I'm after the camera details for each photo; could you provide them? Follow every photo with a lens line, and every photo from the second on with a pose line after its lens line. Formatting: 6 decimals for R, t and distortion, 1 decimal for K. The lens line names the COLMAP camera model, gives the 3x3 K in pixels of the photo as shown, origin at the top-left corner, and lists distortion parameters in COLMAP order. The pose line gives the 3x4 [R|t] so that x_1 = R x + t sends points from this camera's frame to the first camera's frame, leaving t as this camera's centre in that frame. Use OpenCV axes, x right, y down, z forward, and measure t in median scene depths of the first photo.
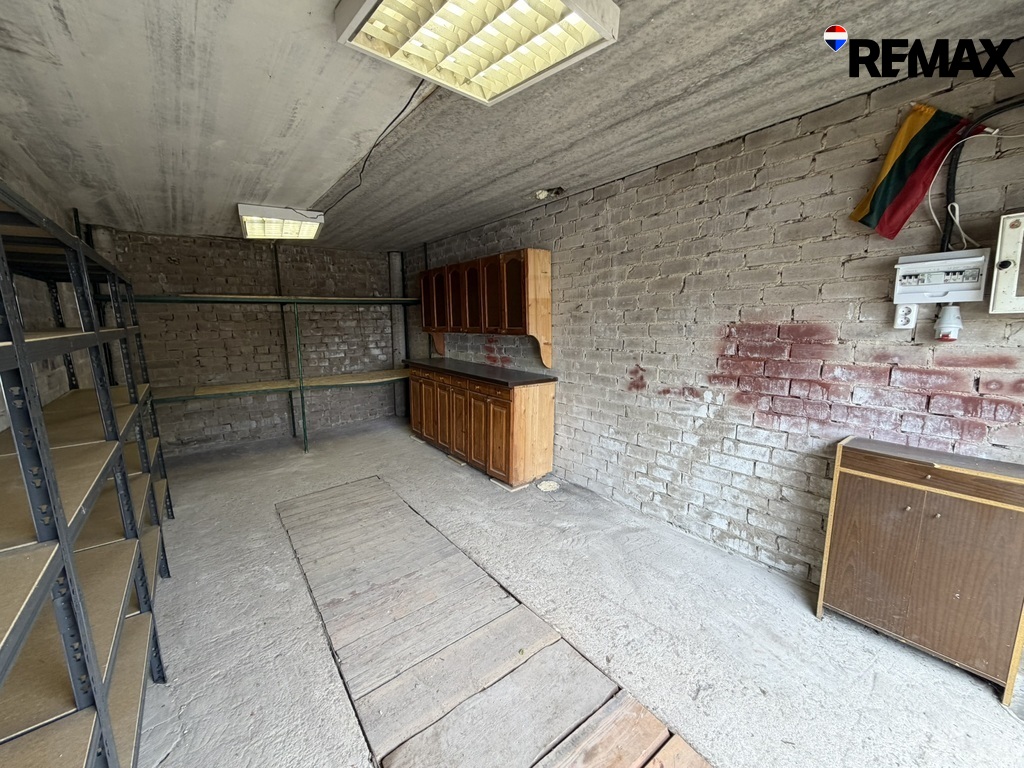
lens RADIAL K [[407.4, 0, 508.6], [0, 407.4, 383.7], [0, 0, 1]] dist [-0.000580, 0.000209]
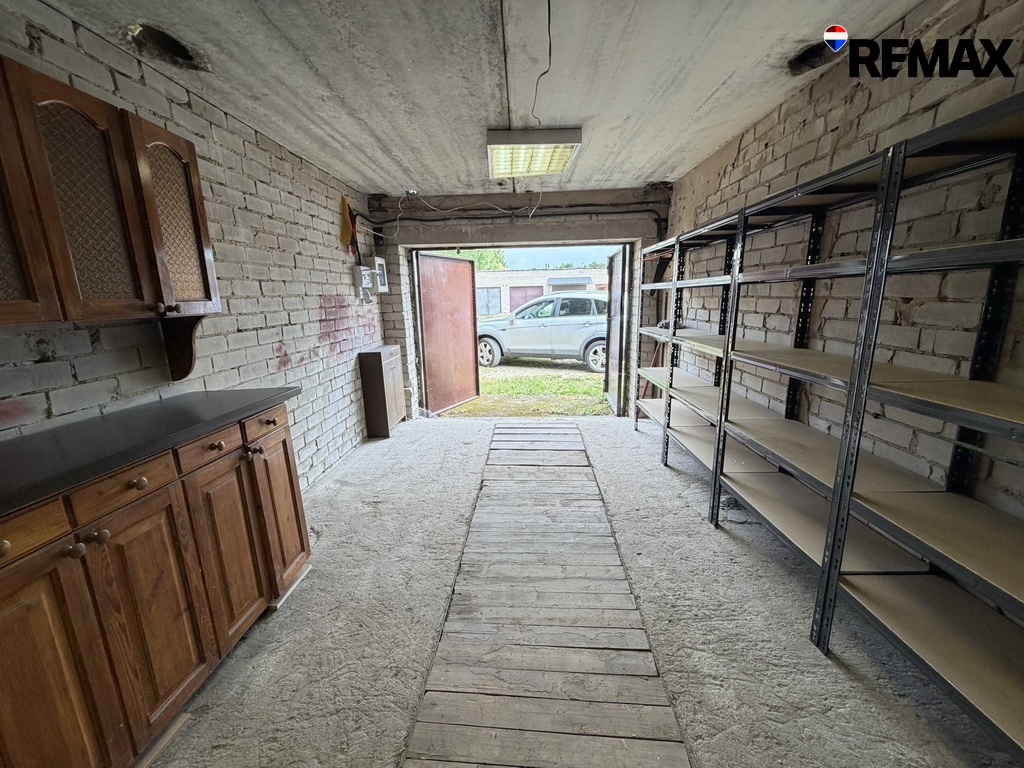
lens RADIAL K [[407.4, 0, 508.6], [0, 407.4, 383.7], [0, 0, 1]] dist [-0.000580, 0.000209]
pose [[-0.763031, -0.094522, 0.639413, -0.620161], [0.144661, 0.939182, 0.311464, -0.150596], [-0.629965, 0.330154, -0.702952, 1.215427]]
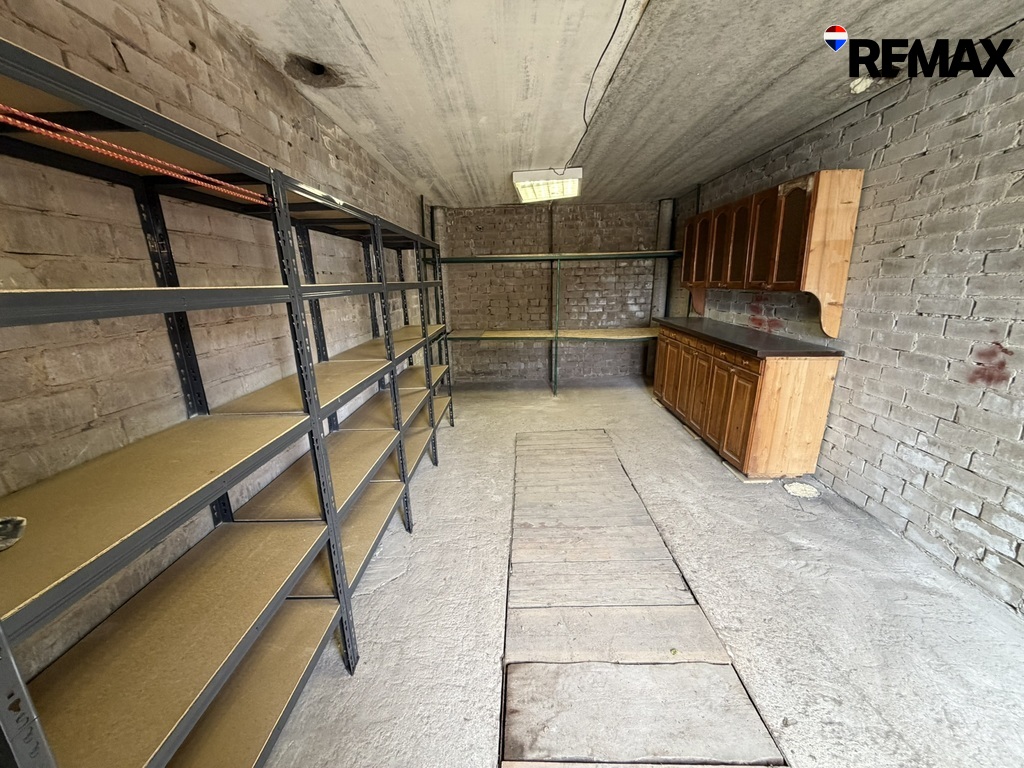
lens RADIAL K [[407.4, 0, 508.6], [0, 407.4, 383.7], [0, 0, 1]] dist [-0.000580, 0.000209]
pose [[0.778918, 0.149811, -0.608969, 0.114415], [-0.087569, 0.987517, 0.130929, -0.001385], [0.620981, -0.048656, 0.782314, 0.061933]]
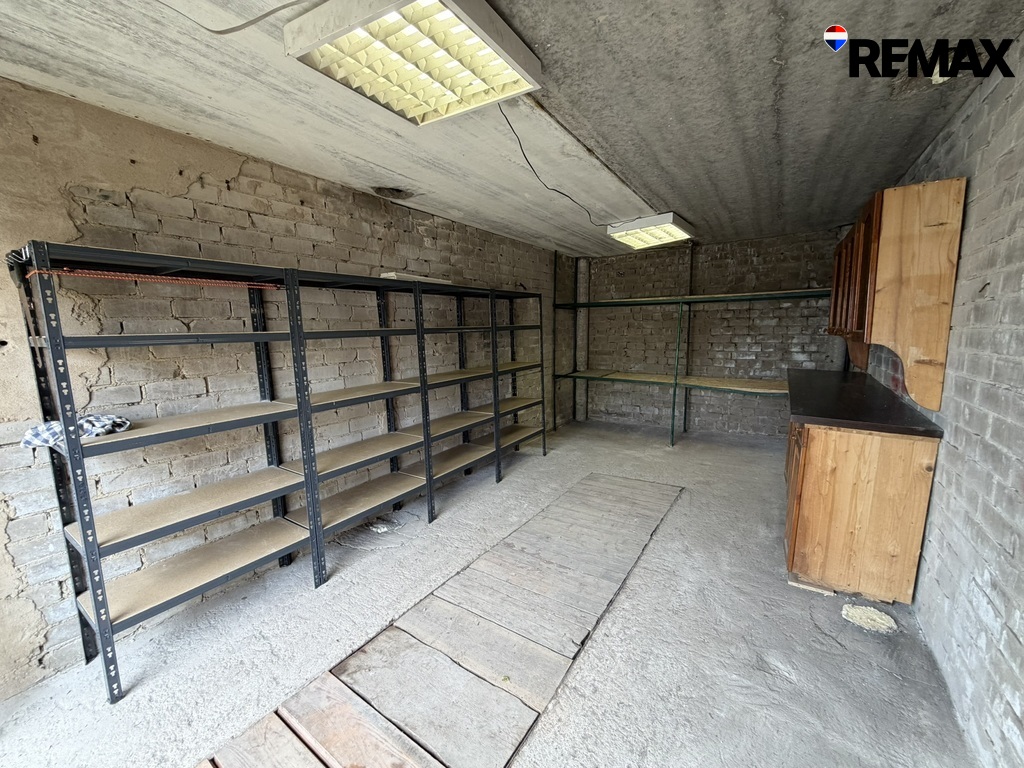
lens RADIAL K [[407.4, 0, 508.6], [0, 407.4, 383.7], [0, 0, 1]] dist [-0.000580, 0.000209]
pose [[0.311553, 0.142382, -0.939501, 0.454867], [-0.136295, 0.985183, 0.104107, -0.057142], [0.940403, 0.095614, 0.326342, 0.358477]]
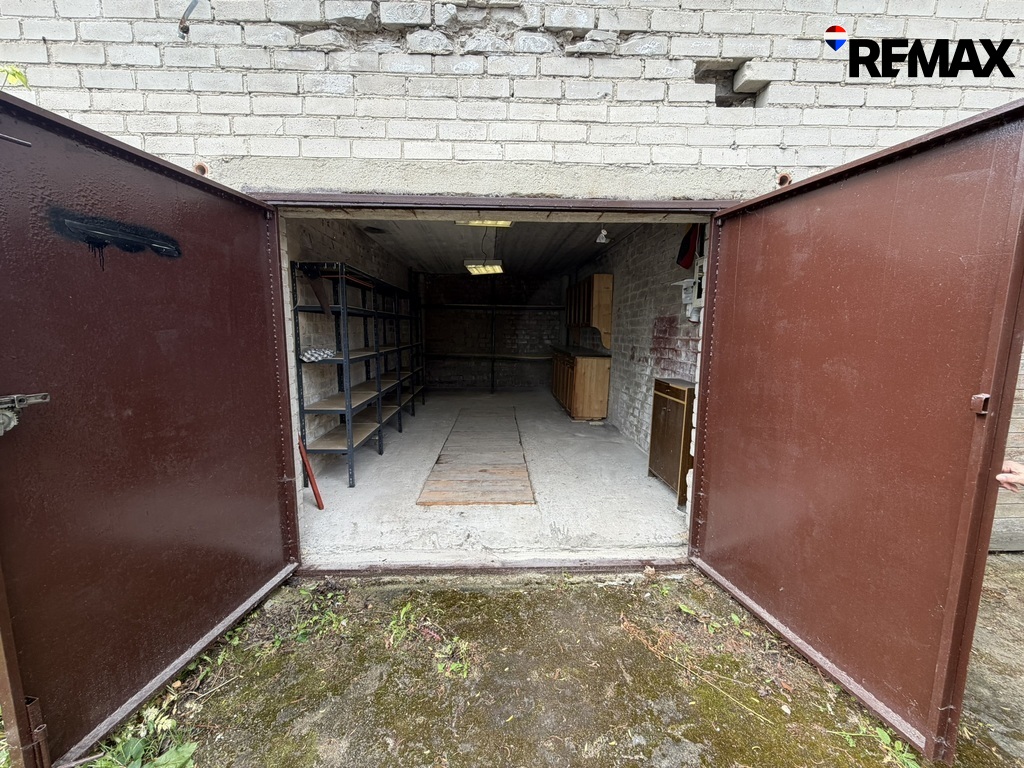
lens RADIAL K [[407.4, 0, 508.6], [0, 407.4, 383.7], [0, 0, 1]] dist [-0.000580, 0.000209]
pose [[0.812751, 0.103469, -0.573350, 0.765546], [-0.118472, 0.992894, 0.011242, 0.132296], [0.570439, 0.058790, 0.819233, -0.528615]]
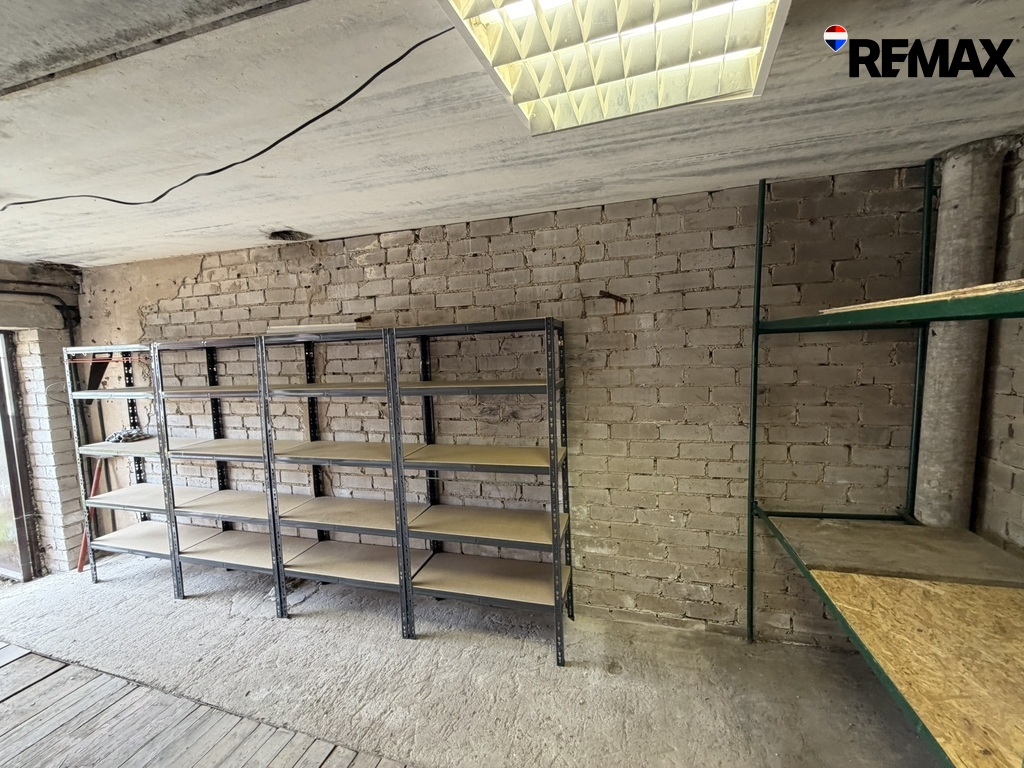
lens RADIAL K [[407.4, 0, 508.6], [0, 407.4, 383.7], [0, 0, 1]] dist [-0.000580, 0.000209]
pose [[-0.807900, 0.101838, -0.580454, -0.389802], [-0.041469, 0.972690, 0.228371, -0.262891], [0.587859, 0.208572, -0.781613, 1.319441]]
